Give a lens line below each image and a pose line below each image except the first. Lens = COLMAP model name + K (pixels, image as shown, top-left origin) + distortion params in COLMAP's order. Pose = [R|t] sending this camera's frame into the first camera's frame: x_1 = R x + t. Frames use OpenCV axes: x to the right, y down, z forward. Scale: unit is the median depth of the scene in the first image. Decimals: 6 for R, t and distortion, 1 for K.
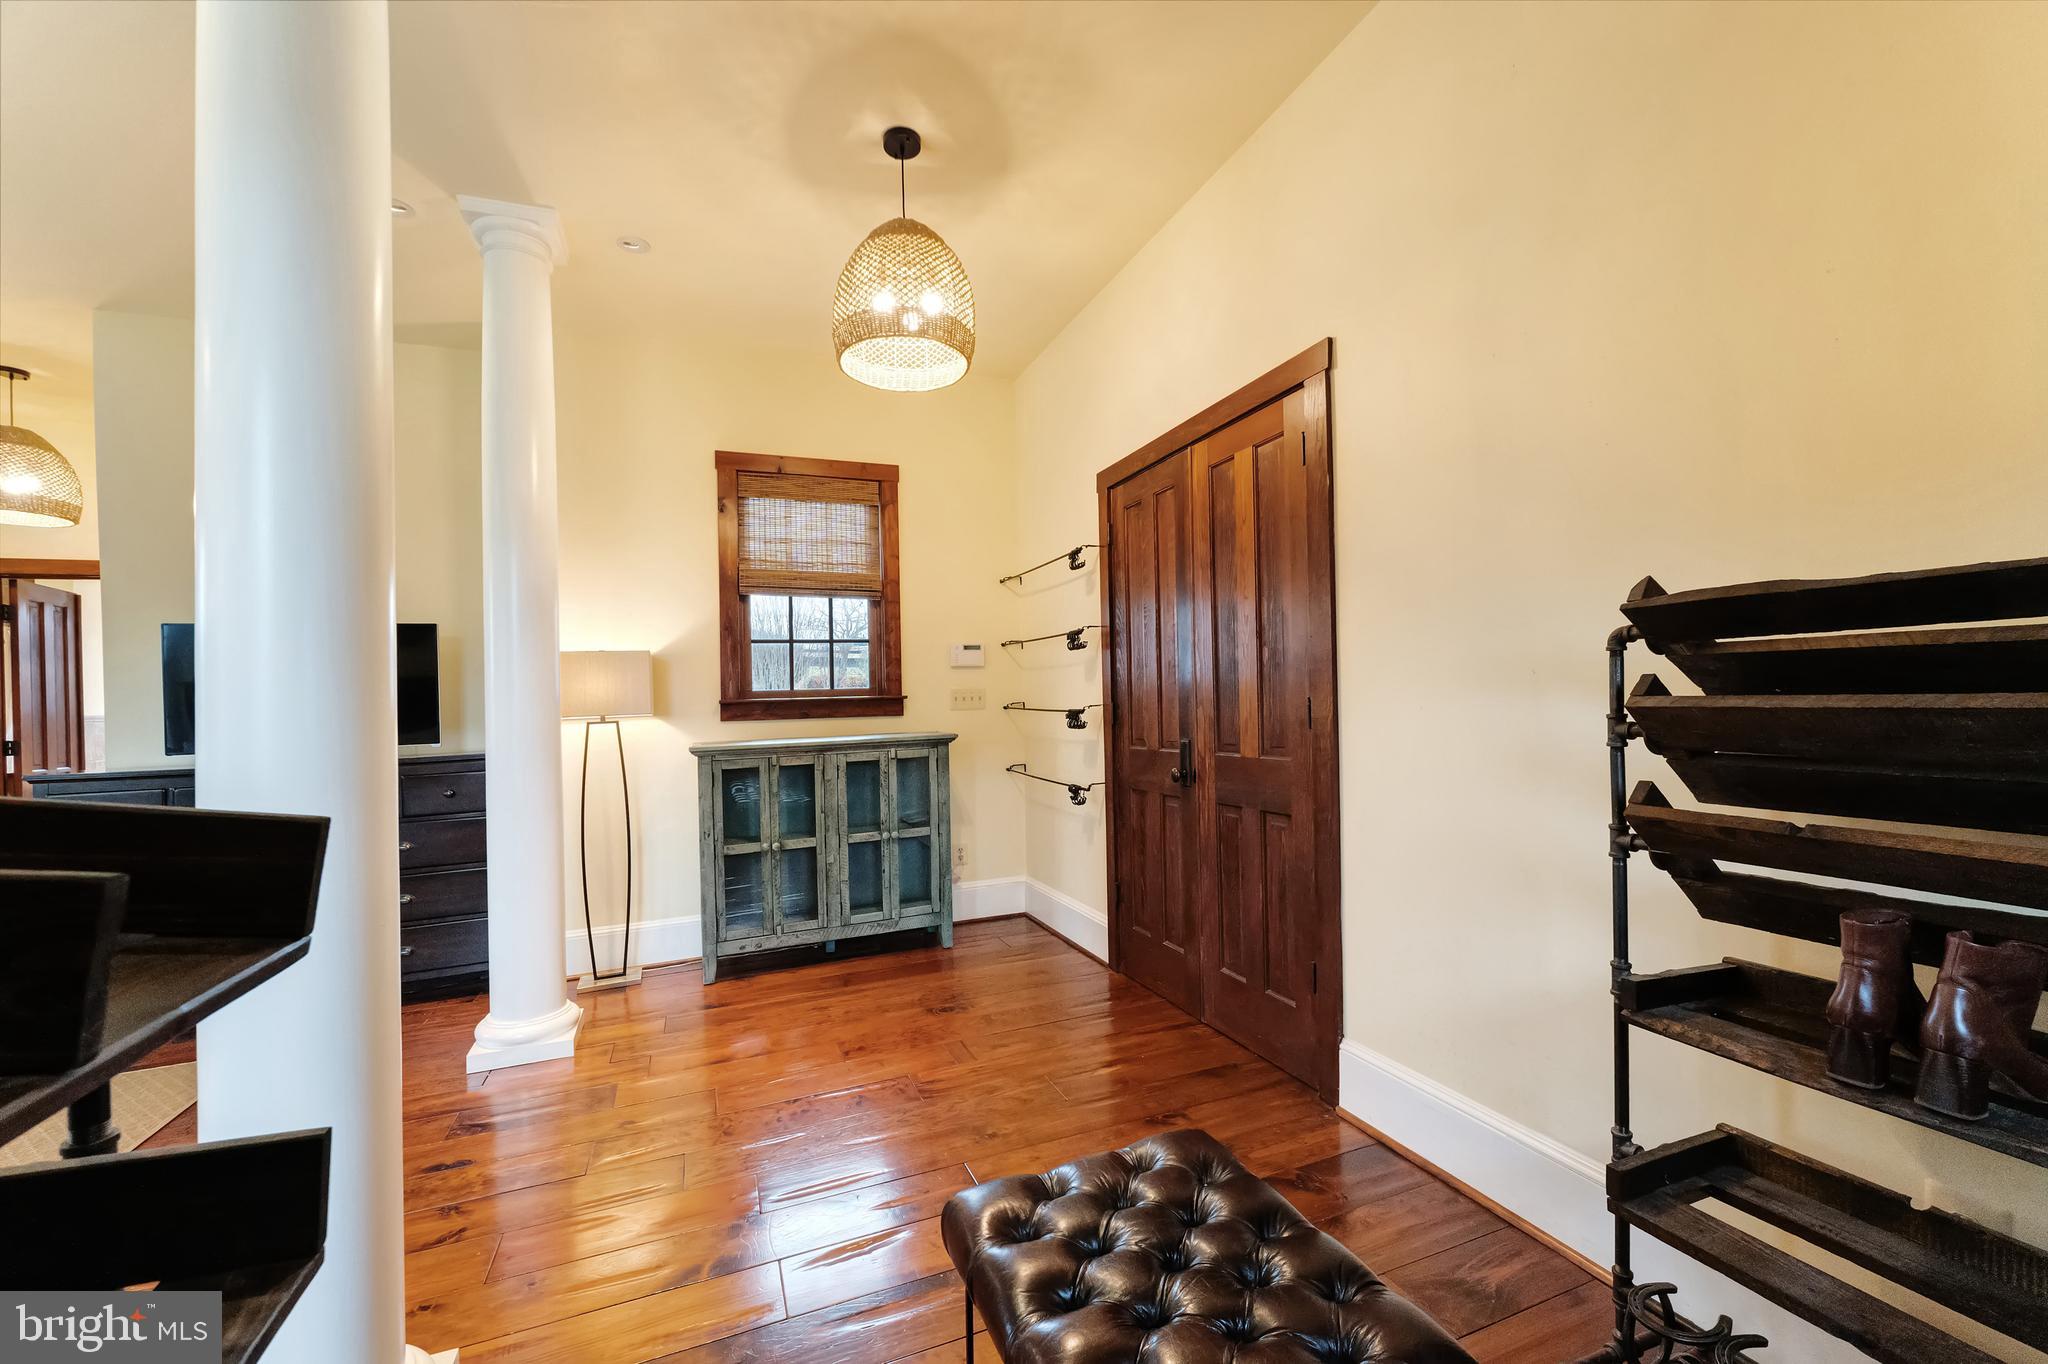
lens RADIAL K [[841.3, 0, 1033.8], [0, 841.3, 695.7], [0, 0, 1]] dist [0.000235, -0.000090]
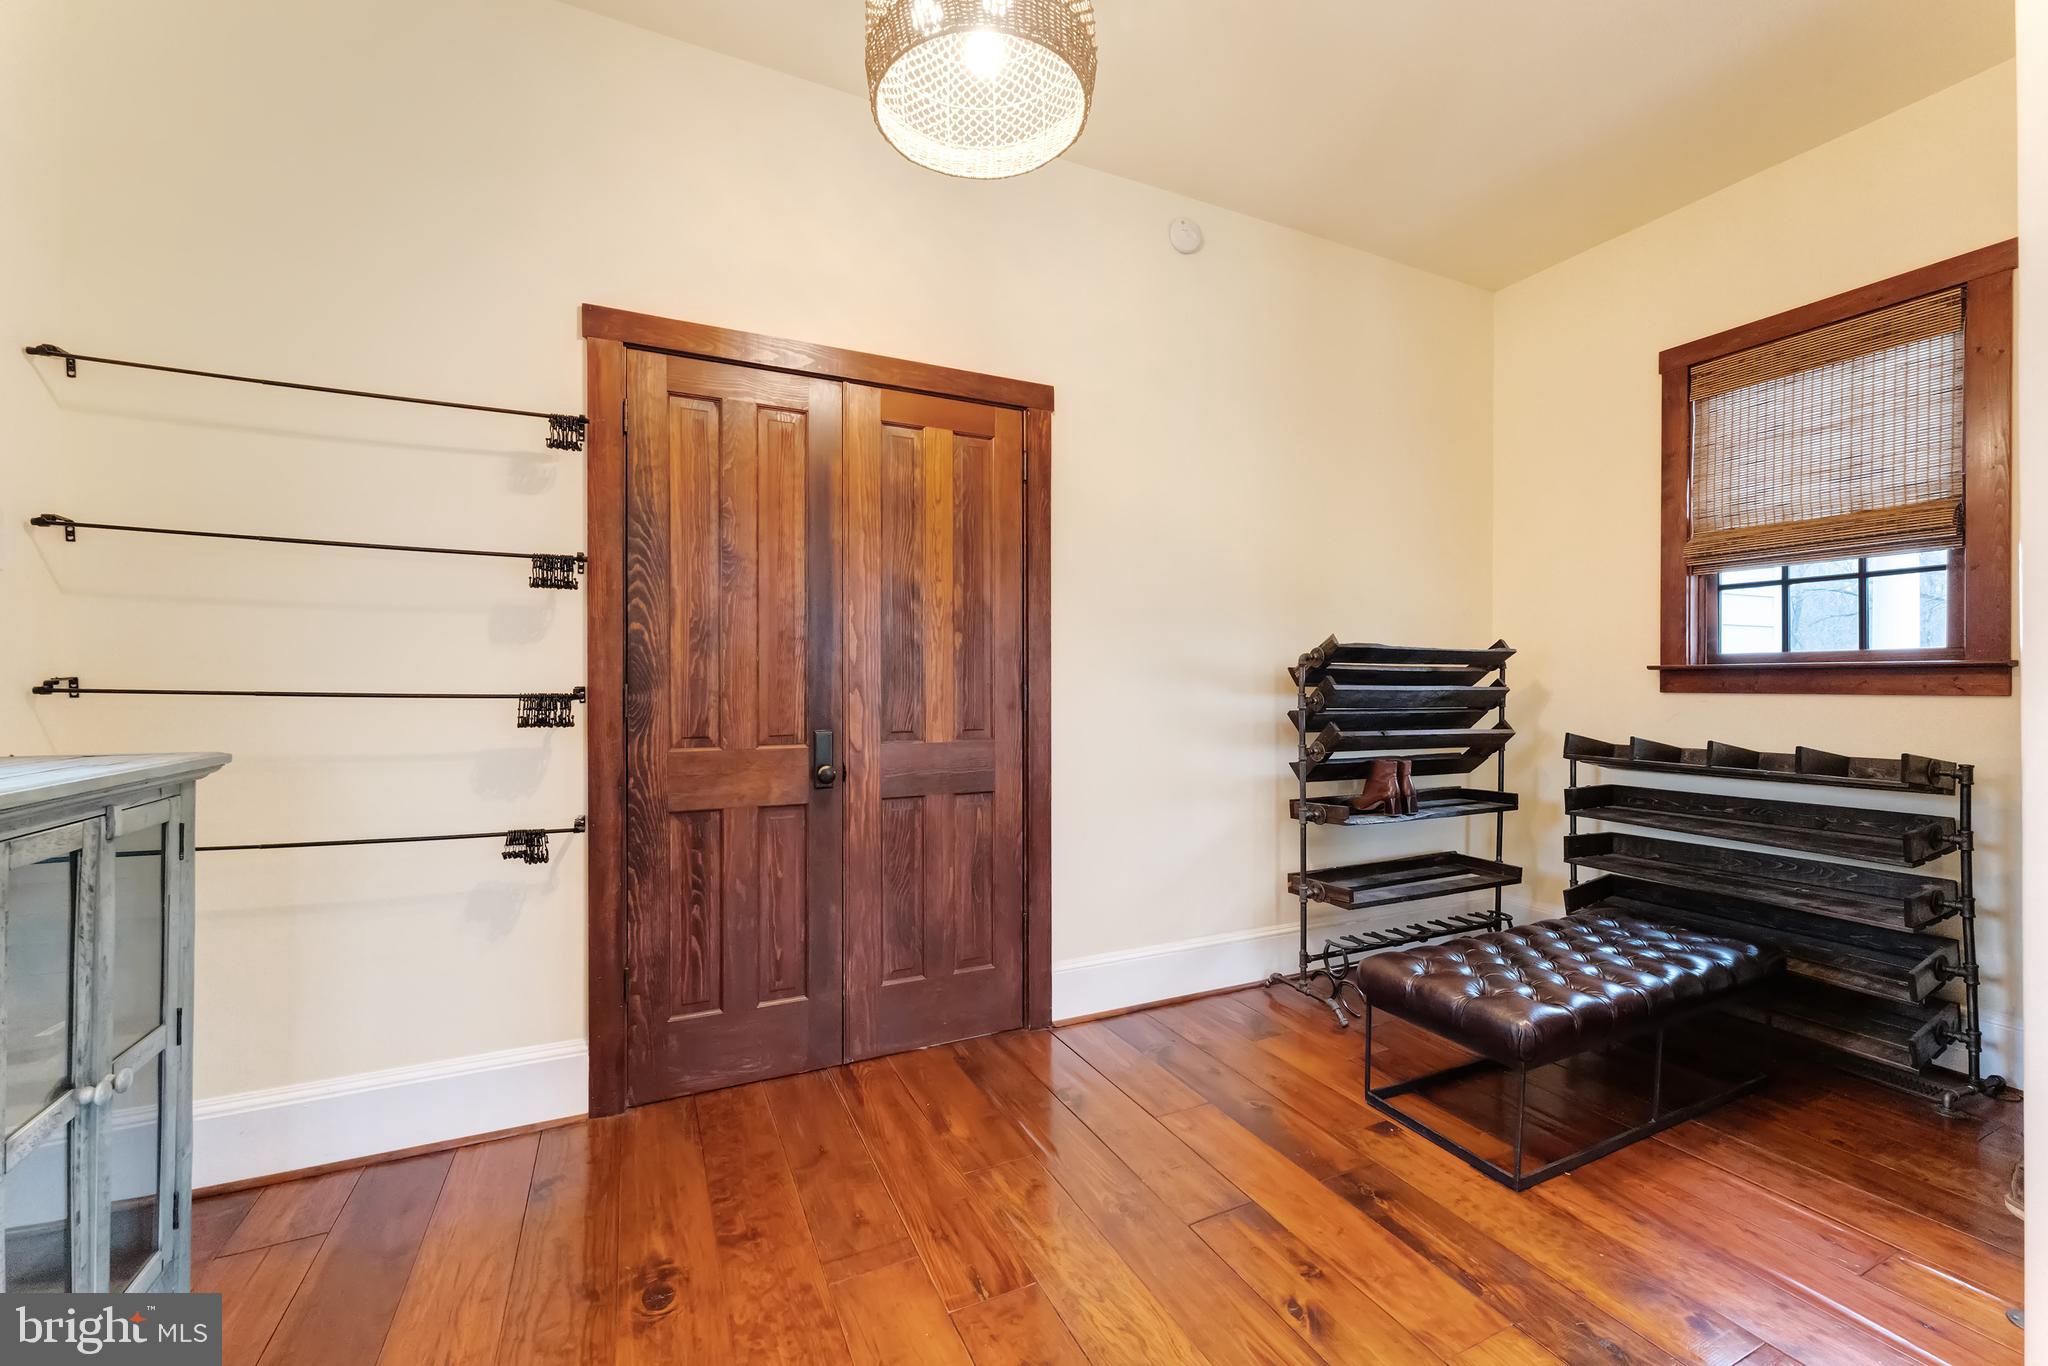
lens RADIAL K [[841.3, 0, 1019.0], [0, 841.3, 689.0], [0, 0, 1]] dist [0.000235, -0.000090]
pose [[-0.072084, 0.022512, 0.997144, -0.516318], [0.009914, 0.999712, -0.021854, 0.024395], [-0.997349, 0.008310, -0.072286, 0.690822]]
